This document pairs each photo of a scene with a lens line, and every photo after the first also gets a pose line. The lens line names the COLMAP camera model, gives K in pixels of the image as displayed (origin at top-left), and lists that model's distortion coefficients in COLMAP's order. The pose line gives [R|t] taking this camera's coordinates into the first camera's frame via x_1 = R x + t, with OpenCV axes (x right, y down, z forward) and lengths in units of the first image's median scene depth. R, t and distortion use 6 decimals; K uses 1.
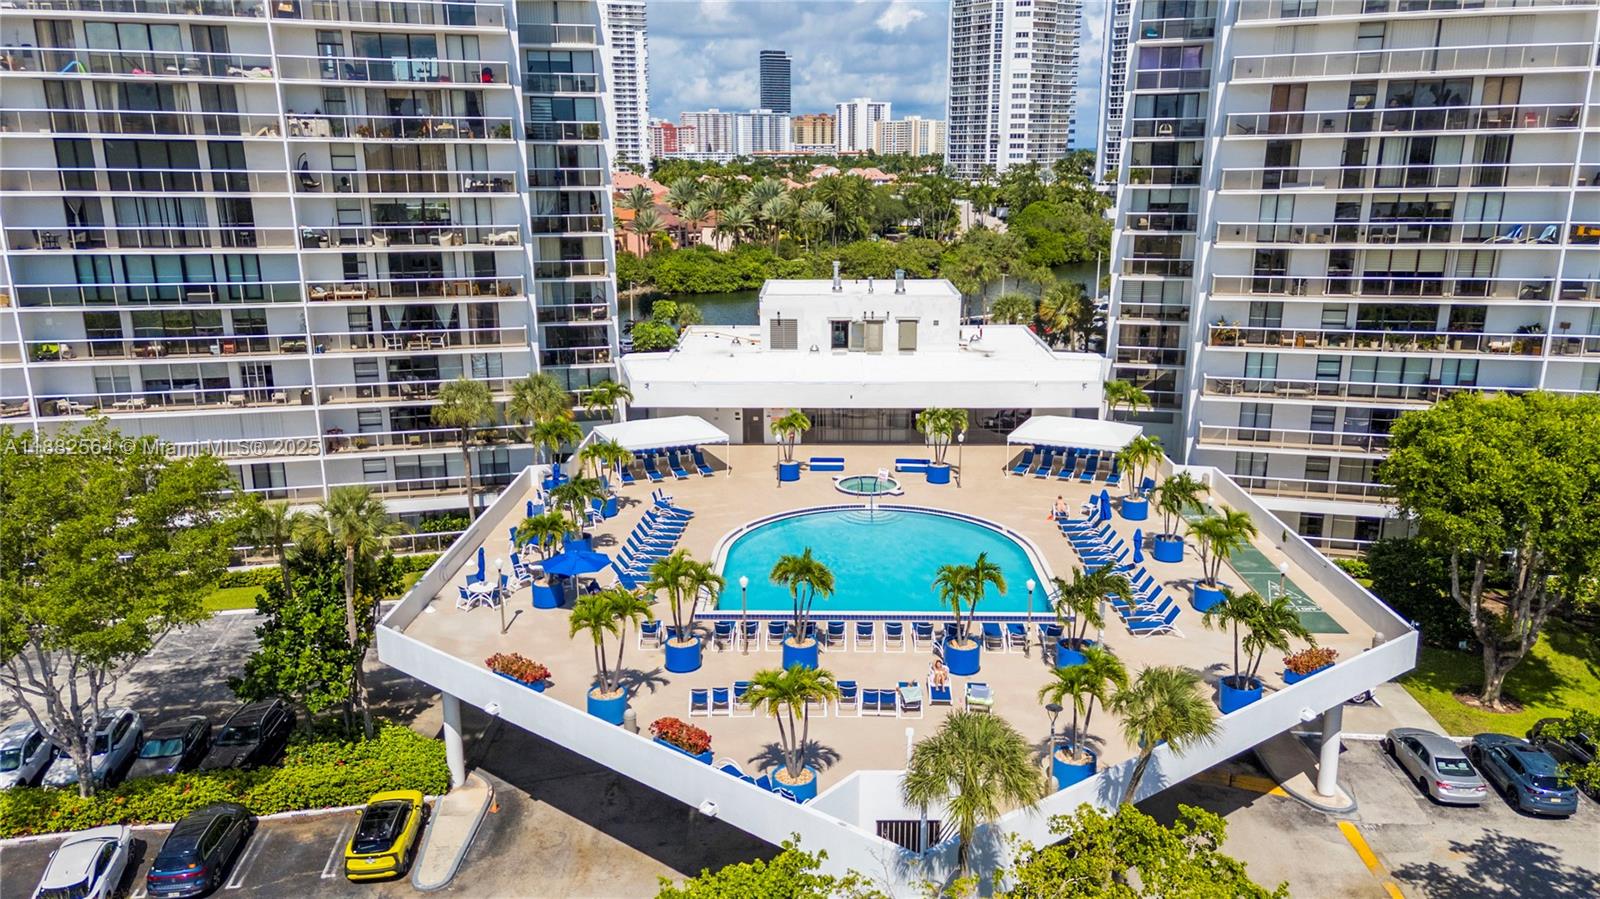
lens RADIAL K [[1170.4, 0, 795.4], [0, 1170.4, 480.2], [0, 0, 1]] dist [0.045608, 0.003908]
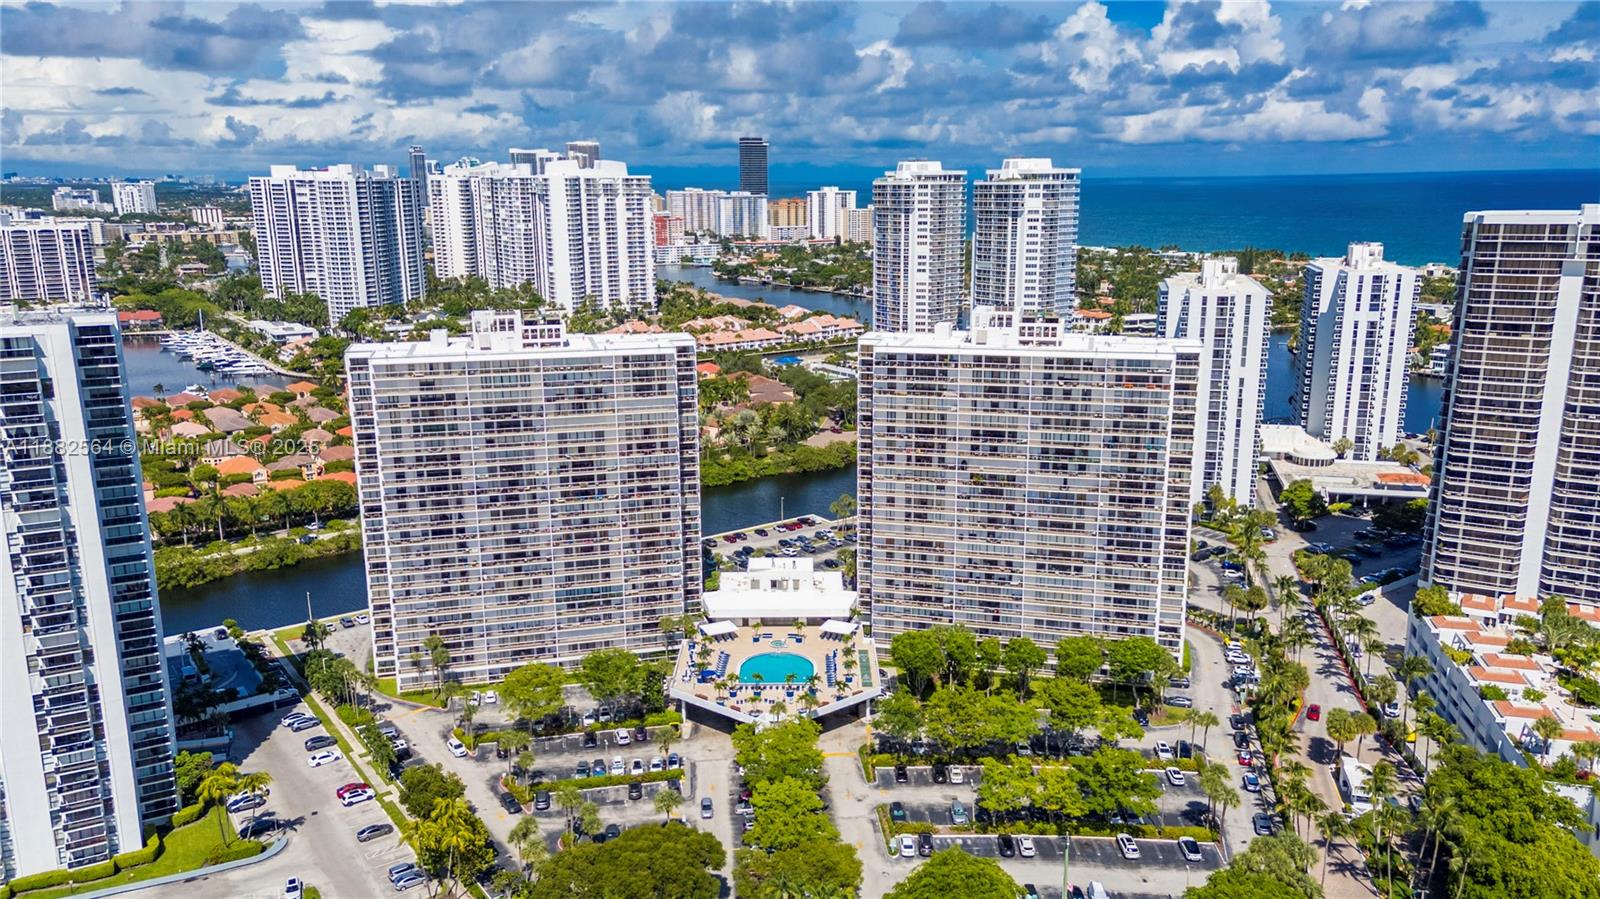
lens RADIAL K [[1170.4, 0, 795.4], [0, 1170.4, 480.2], [0, 0, 1]] dist [0.045608, 0.003908]
pose [[0.999841, -0.007658, 0.016077, 0.050380], [0.008008, 0.999729, -0.021838, -0.348135], [-0.015906, 0.021963, 0.999632, -2.156042]]
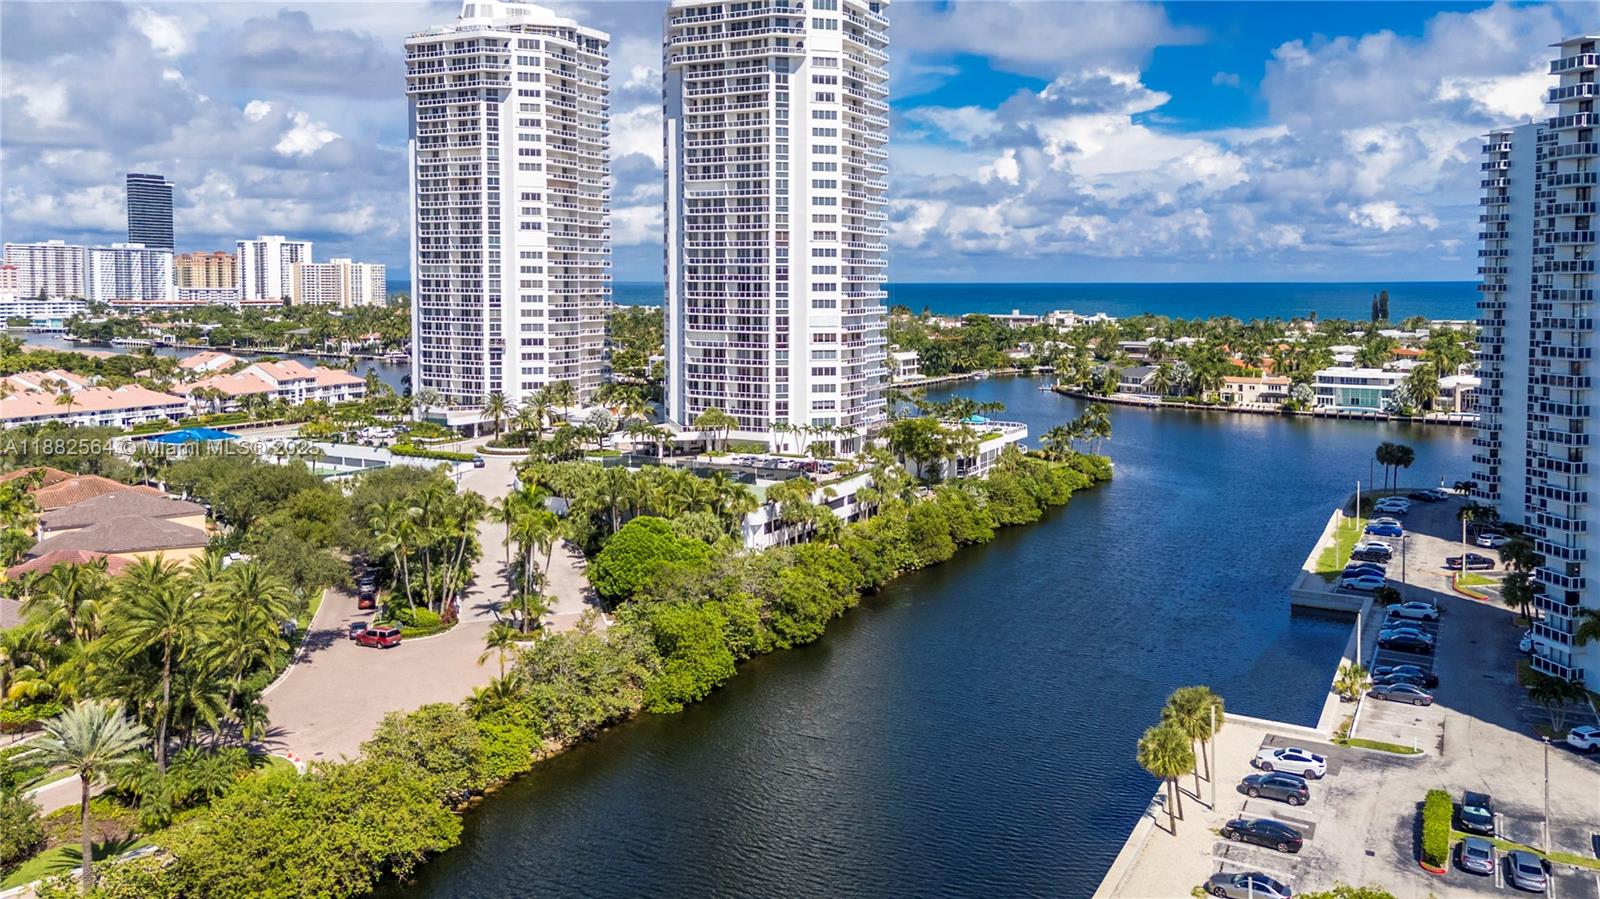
lens RADIAL K [[1216.2, 0, 805.3], [0, 1216.2, 346.5], [0, 0, 1]] dist [0.090636, 0.006927]
pose [[0.896926, -0.013436, 0.441977, 0.125810], [0.110018, 0.974887, -0.193628, -0.711349], [-0.428276, 0.222295, 0.875880, 1.716617]]
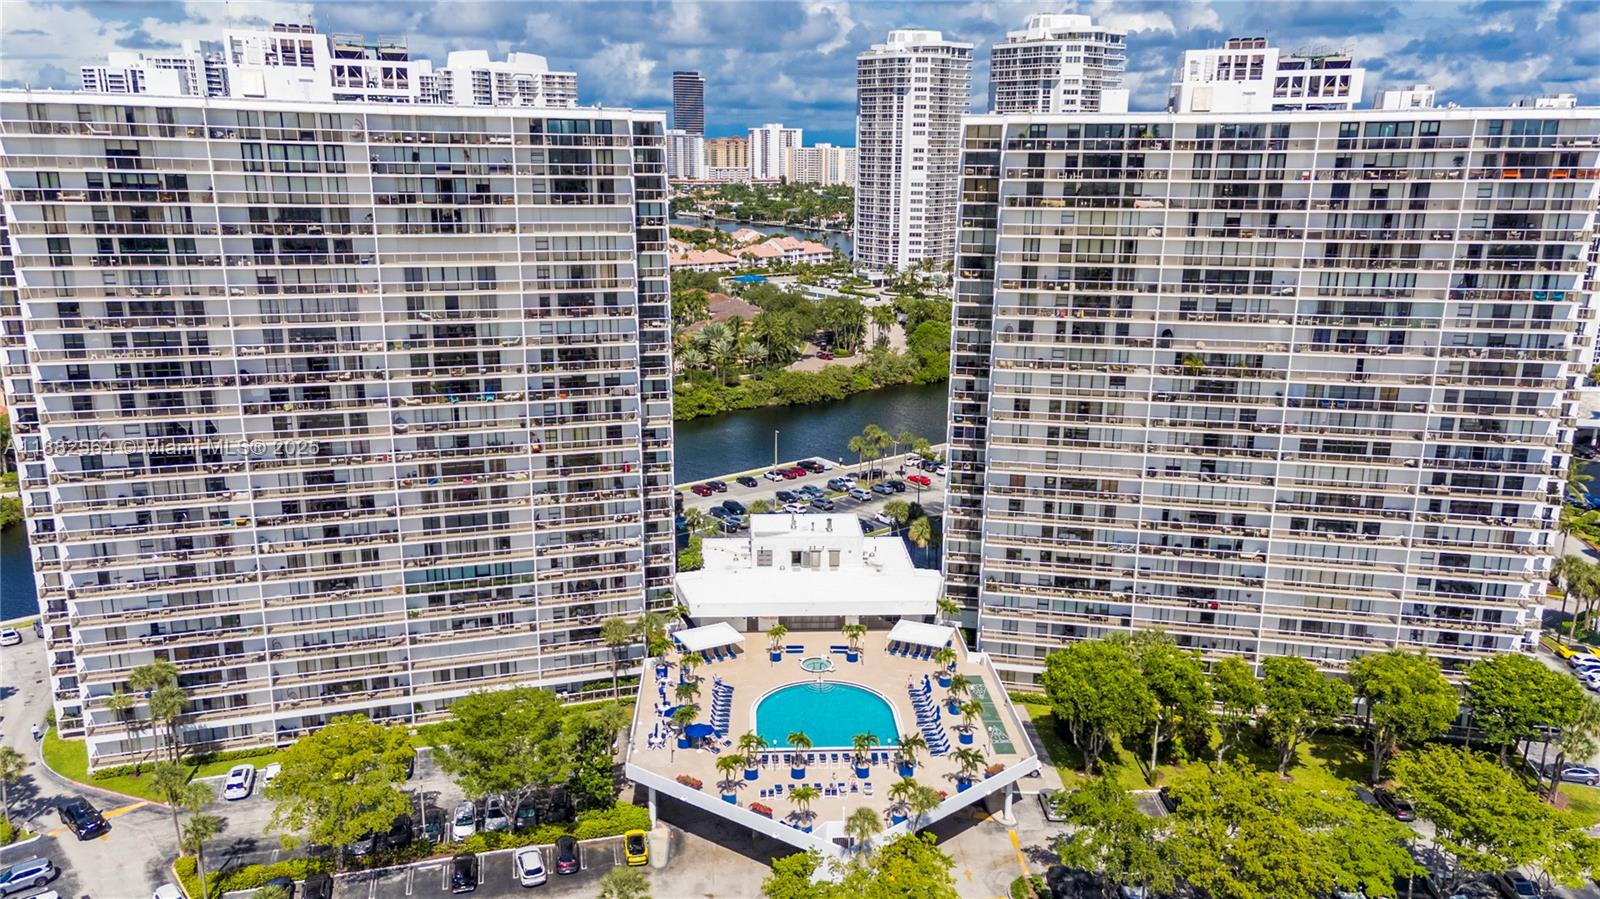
lens RADIAL K [[1190.4, 0, 795.6], [0, 1190.4, 478.5], [0, 0, 1]] dist [0.049774, 0.000513]
pose [[0.997147, -0.008252, 0.075026, -0.103110], [0.008234, 0.999966, 0.000552, -0.262381], [-0.075028, 0.000068, 0.997181, -0.847106]]
